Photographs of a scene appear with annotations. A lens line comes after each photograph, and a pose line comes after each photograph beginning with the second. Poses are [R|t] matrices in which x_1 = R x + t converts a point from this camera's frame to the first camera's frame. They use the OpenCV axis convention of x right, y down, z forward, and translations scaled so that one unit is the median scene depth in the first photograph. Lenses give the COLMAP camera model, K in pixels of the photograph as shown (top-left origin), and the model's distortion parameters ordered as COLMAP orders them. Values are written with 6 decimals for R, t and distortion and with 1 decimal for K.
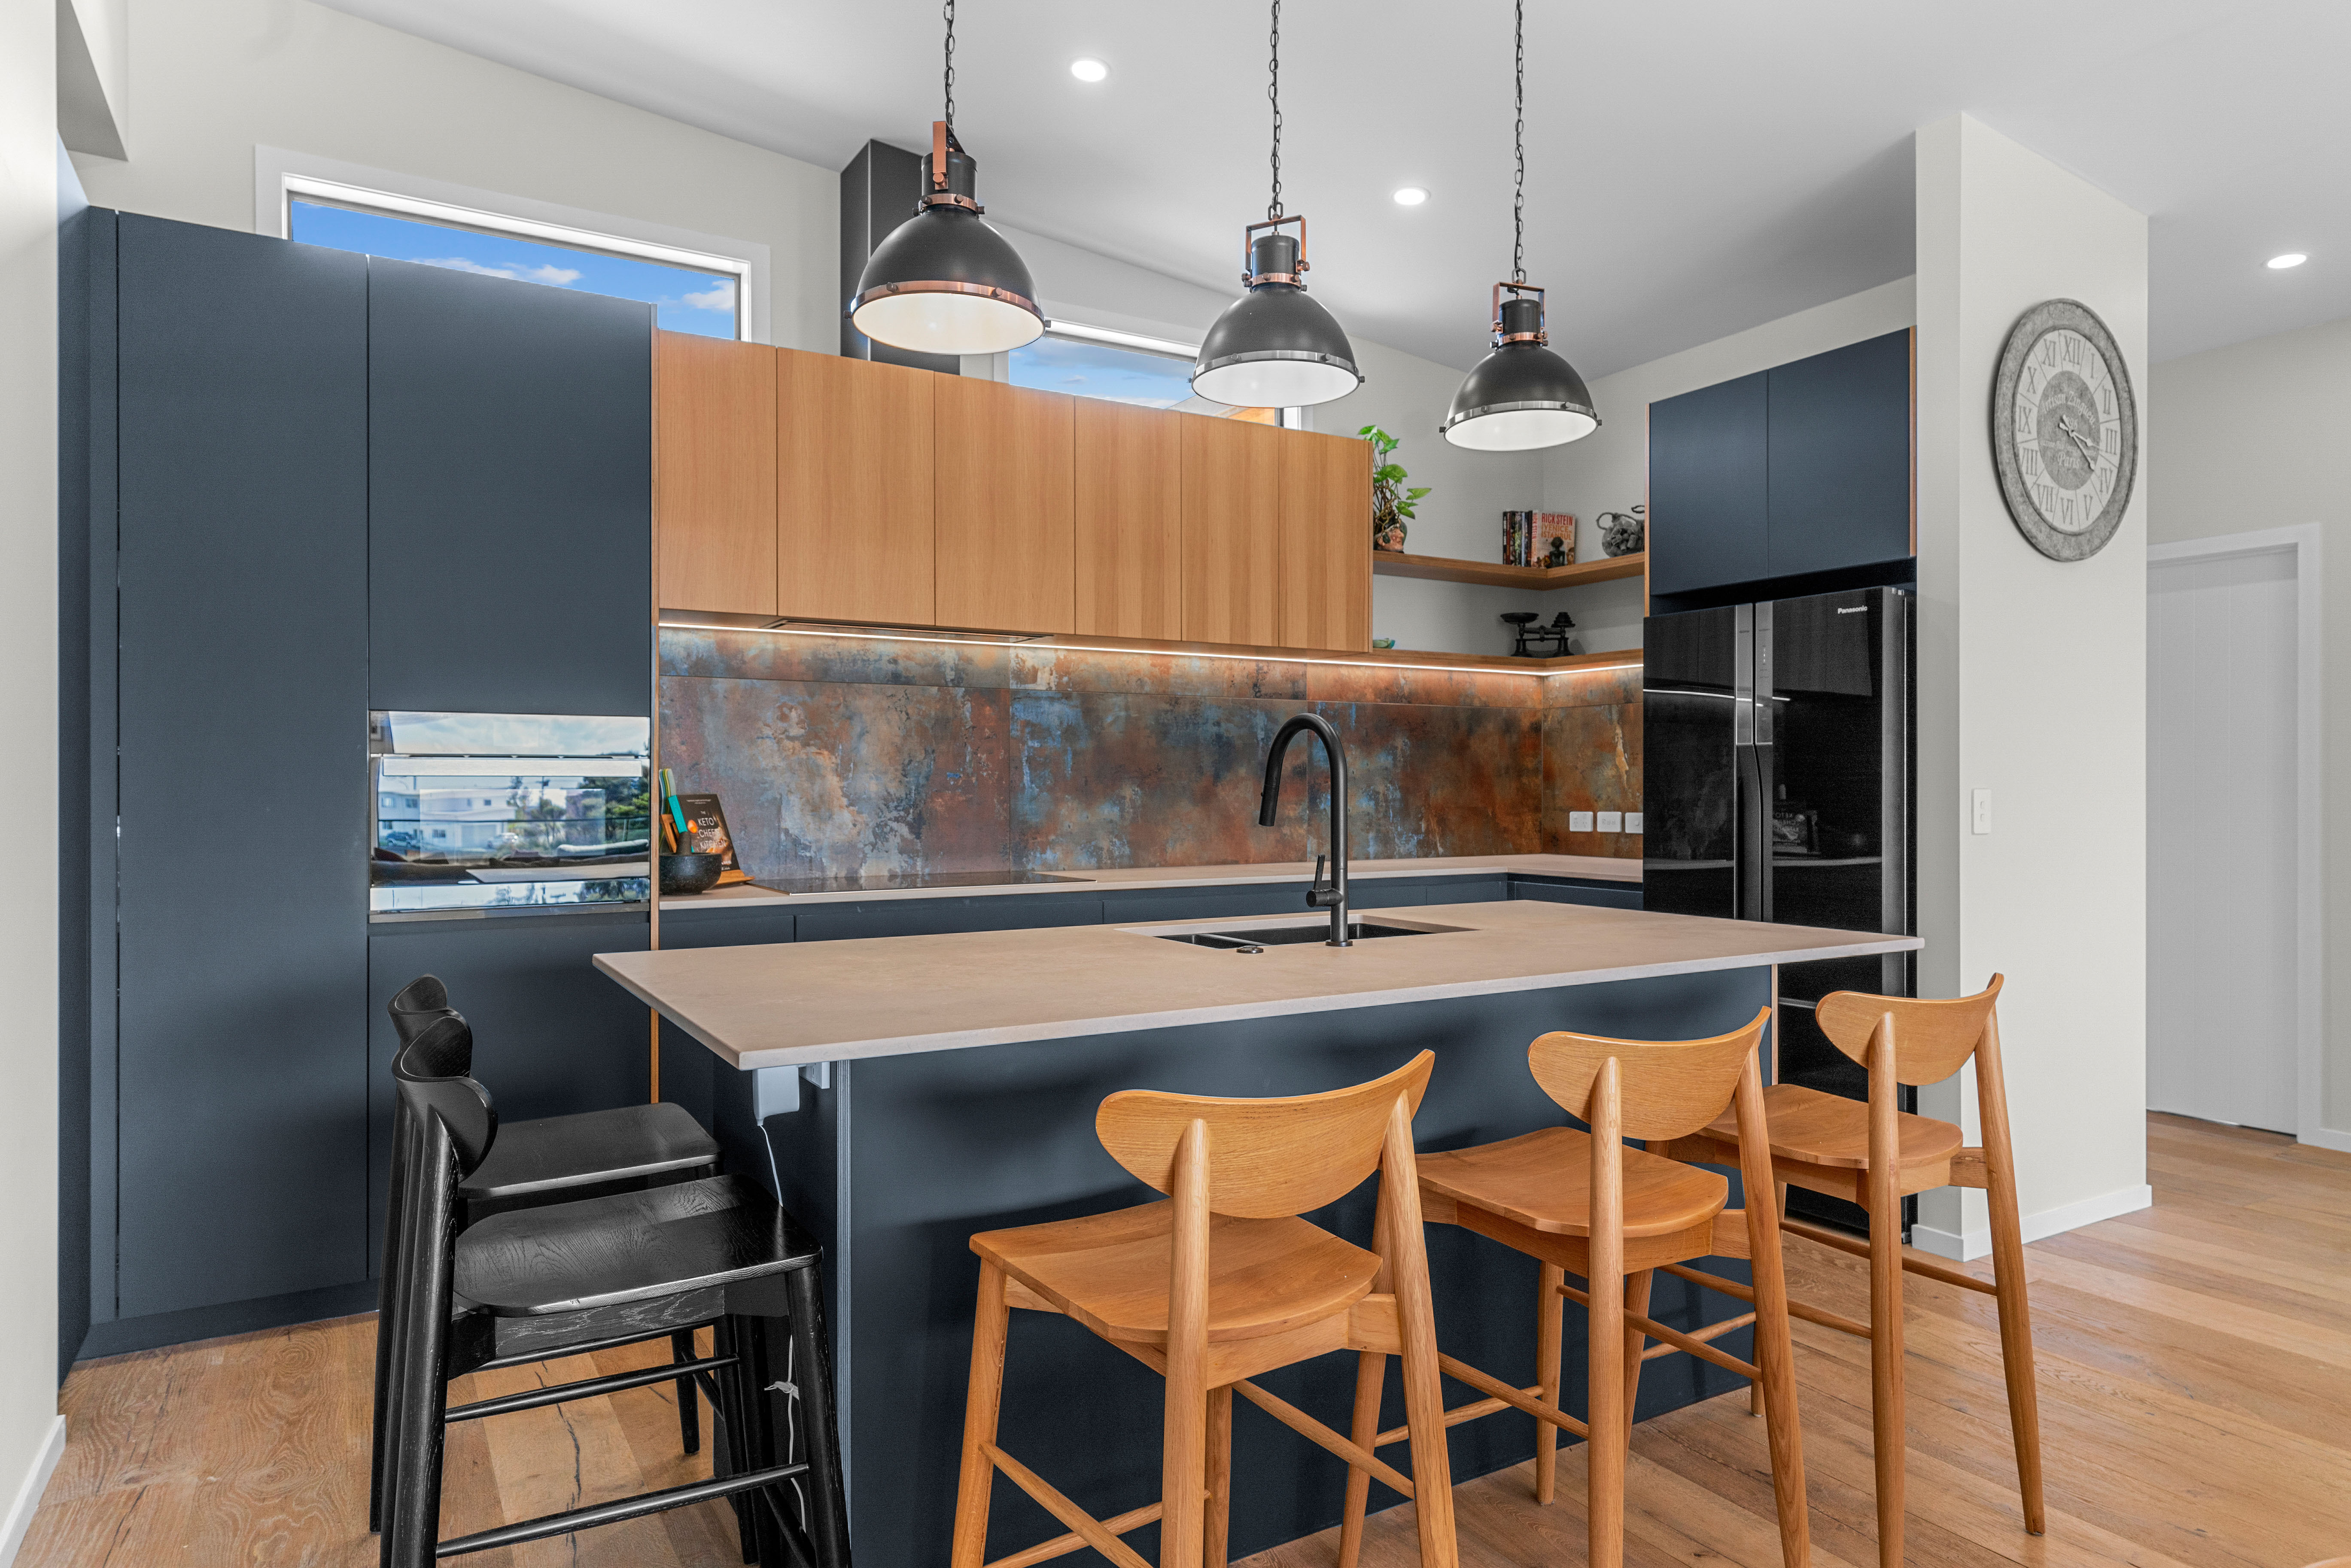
lens RADIAL K [[1365.9, 0, 1175.5], [0, 1365.9, 784.0], [0, 0, 1]] dist [0.000739, -0.000127]
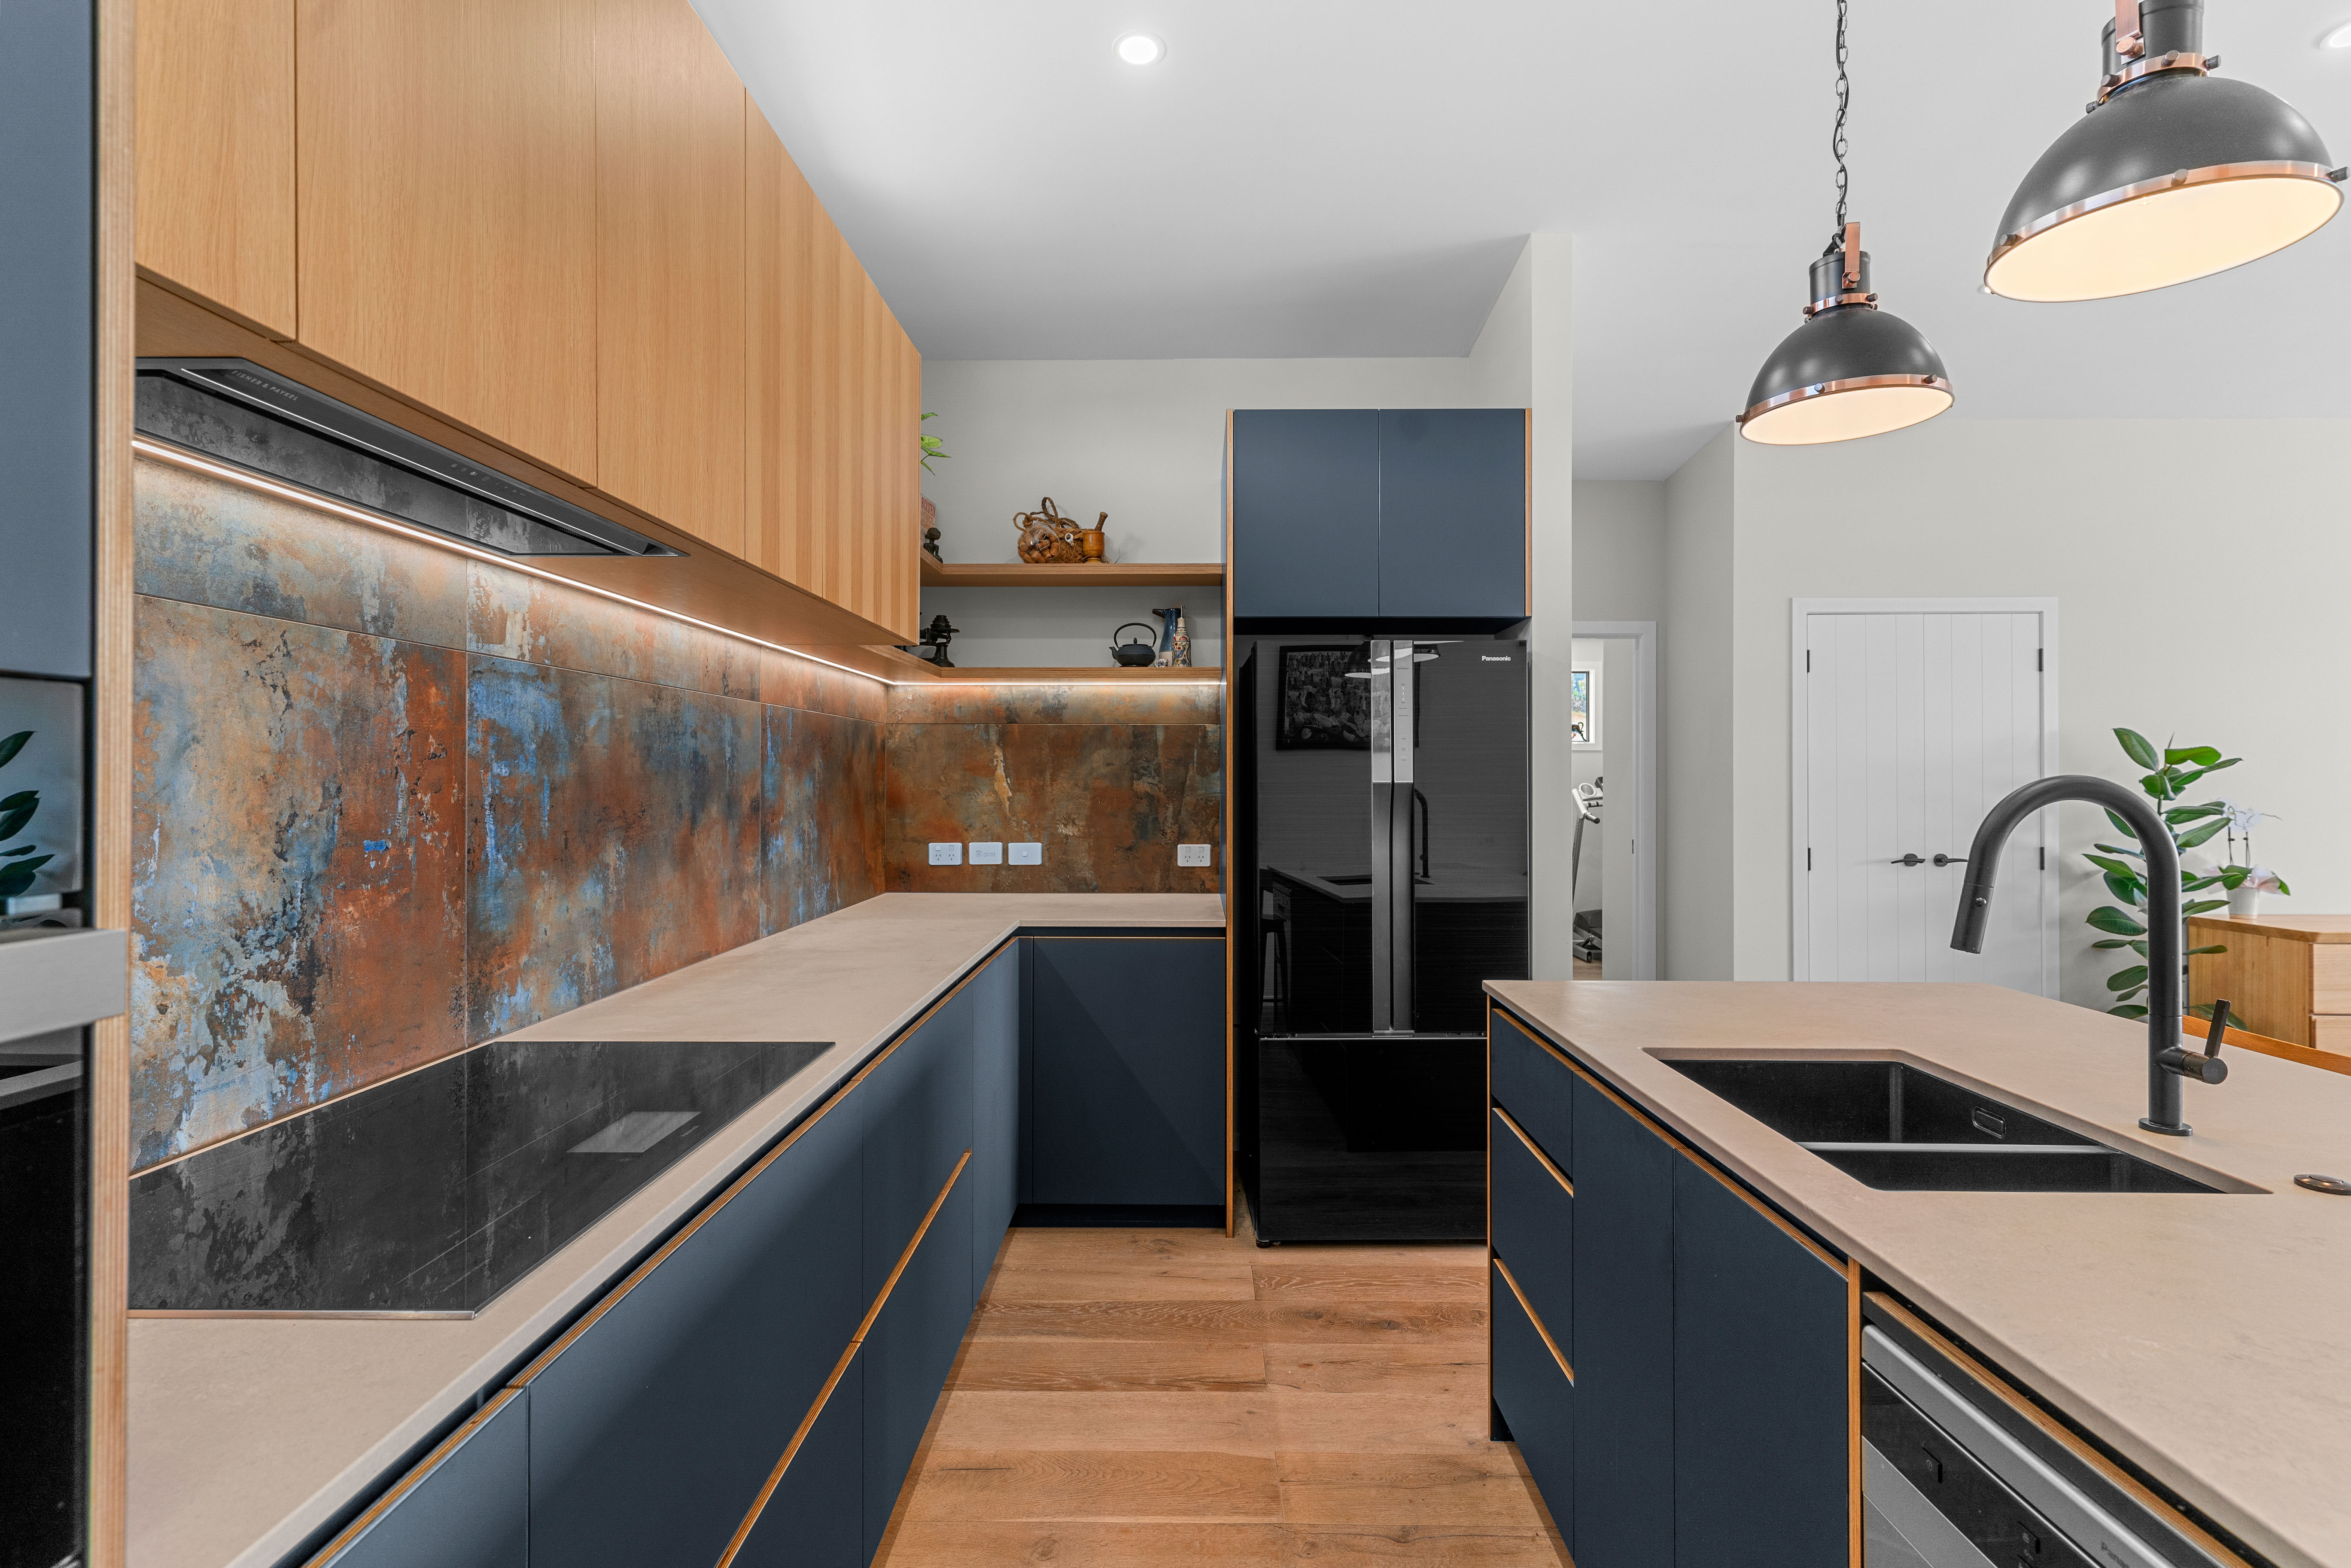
lens RADIAL K [[1160.7, 0, 1175.5], [0, 1160.7, 784.0], [0, 0, 1]] dist [0.002778, 0.000500]
pose [[0.531303, -0.002923, 0.847177, -0.322317], [-0.002523, 0.999984, 0.005032, -0.026896], [-0.847178, -0.004811, 0.531288, 0.579415]]
